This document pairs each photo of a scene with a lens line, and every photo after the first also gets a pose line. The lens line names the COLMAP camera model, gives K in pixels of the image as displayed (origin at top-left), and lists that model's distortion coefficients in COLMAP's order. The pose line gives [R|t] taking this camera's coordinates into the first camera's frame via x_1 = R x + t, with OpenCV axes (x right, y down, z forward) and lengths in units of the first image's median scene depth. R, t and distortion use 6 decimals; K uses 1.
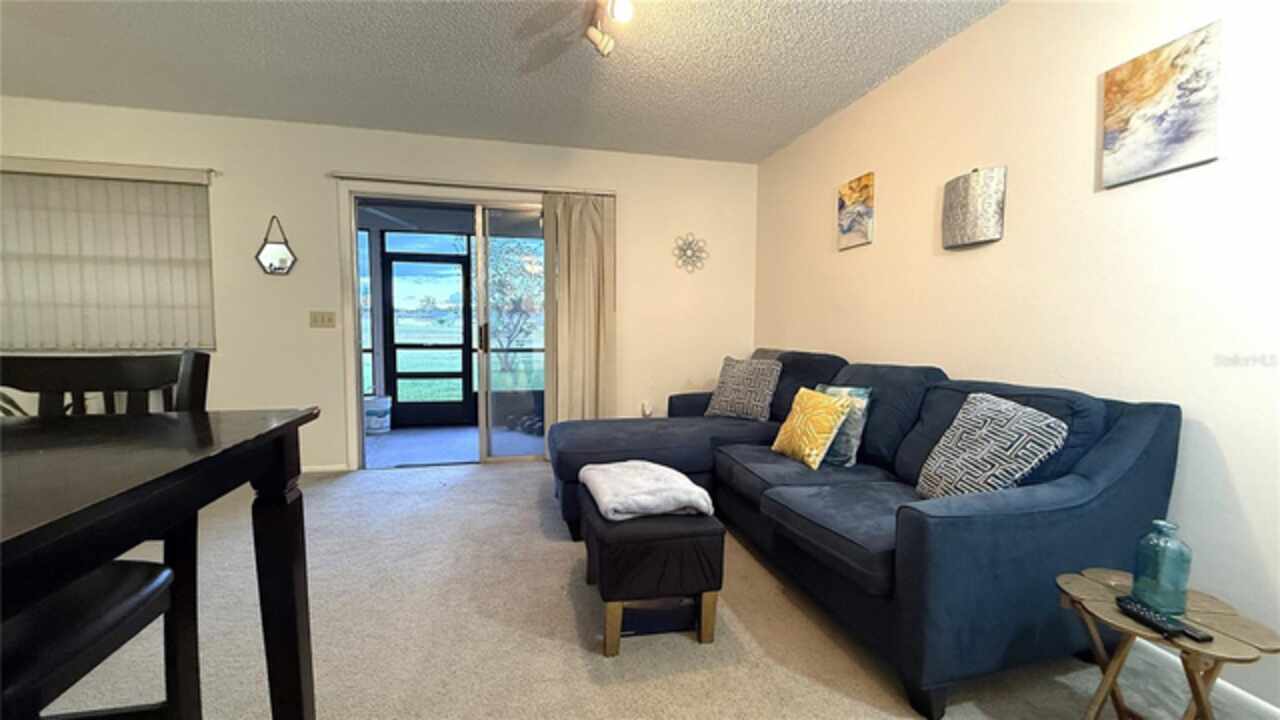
lens RADIAL K [[518.4, 0, 650.6], [0, 518.4, 360.7], [0, 0, 1]] dist [-0.010146, -0.000076]
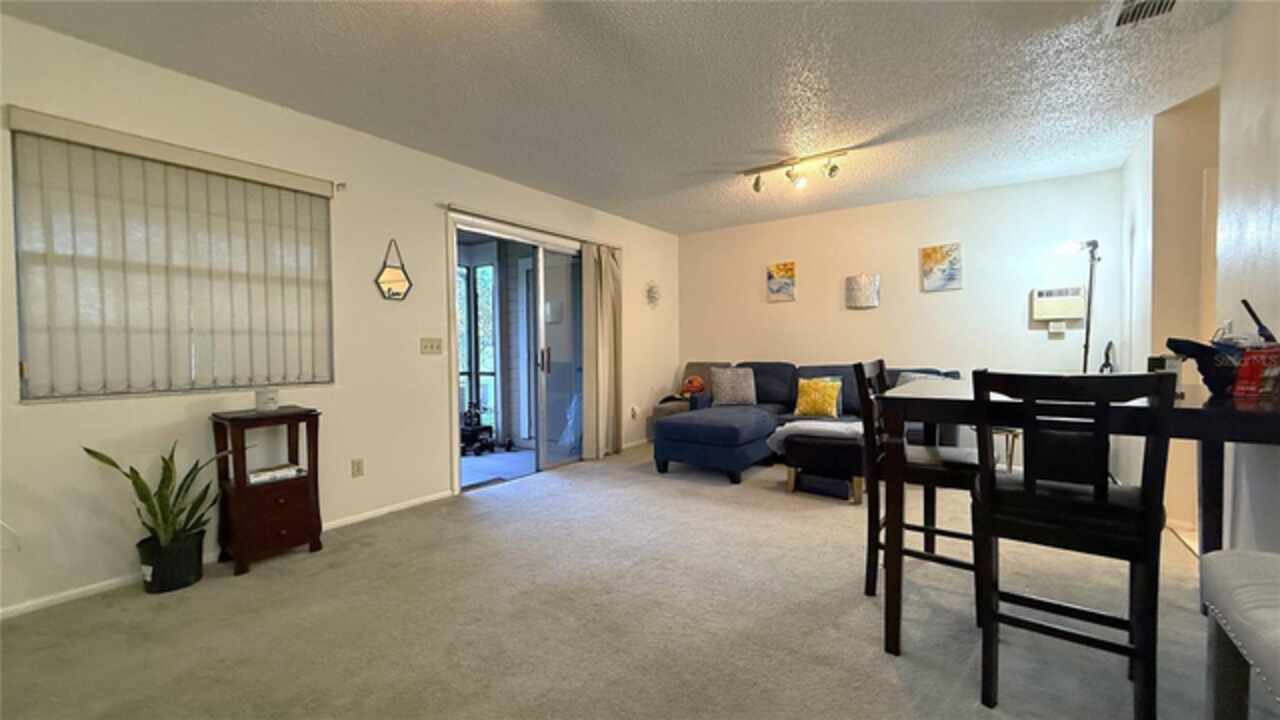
lens RADIAL K [[518.4, 0, 650.6], [0, 518.4, 360.7], [0, 0, 1]] dist [-0.010146, -0.000076]
pose [[0.752897, -0.030987, 0.657409, -1.092505], [0.057854, 0.998140, -0.019209, -0.009086], [-0.655591, 0.052496, 0.753289, -0.031123]]
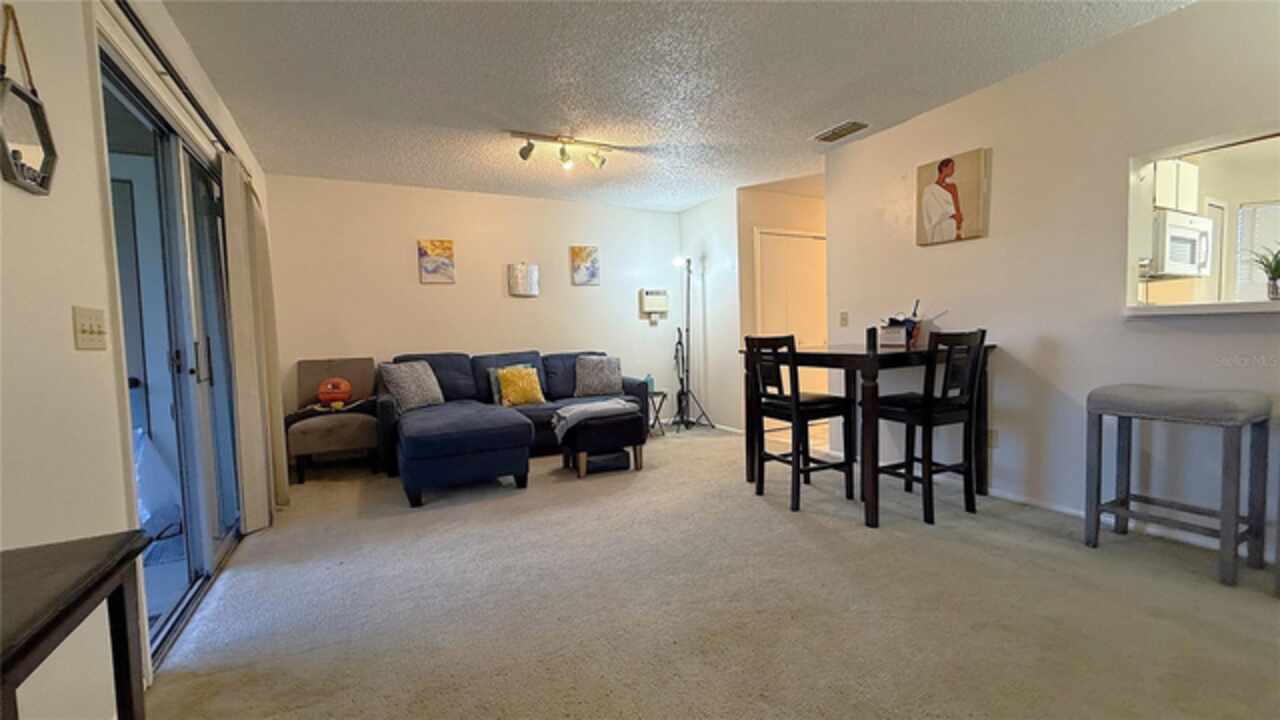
lens RADIAL K [[518.4, 0, 650.6], [0, 518.4, 360.7], [0, 0, 1]] dist [-0.010146, -0.000076]
pose [[-0.260340, -0.052824, 0.964071, -1.240797], [0.091294, 0.992682, 0.079045, -0.054873], [-0.961191, 0.108593, -0.253613, 0.791270]]
